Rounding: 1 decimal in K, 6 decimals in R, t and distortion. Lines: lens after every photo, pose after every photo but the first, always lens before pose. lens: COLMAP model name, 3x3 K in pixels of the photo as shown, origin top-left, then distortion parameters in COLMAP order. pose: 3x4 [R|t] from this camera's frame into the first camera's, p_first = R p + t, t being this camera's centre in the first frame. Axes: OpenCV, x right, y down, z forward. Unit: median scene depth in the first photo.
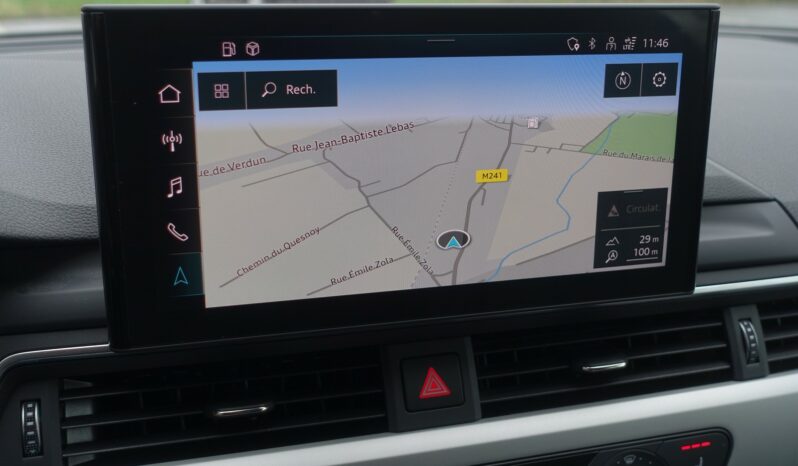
lens RADIAL K [[913.6, 0, 399.0], [0, 913.6, 233.0], [0, 0, 1]] dist [-0.020986, -0.021595]
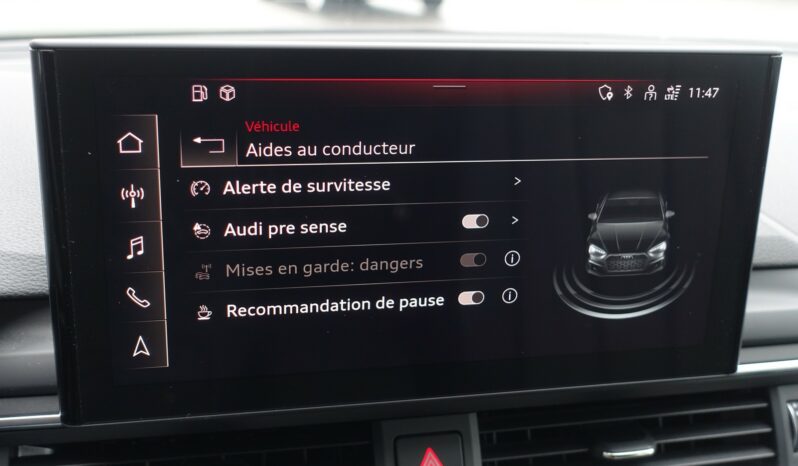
lens RADIAL K [[915.3, 0, 399.0], [0, 915.3, 233.0], [0, 0, 1]] dist [-0.018011, -0.047913]
pose [[0.997558, 0.041913, -0.055864, 0.049378], [-0.040846, 0.998963, 0.020113, -0.082559], [0.056649, -0.017782, 0.998236, 0.124759]]
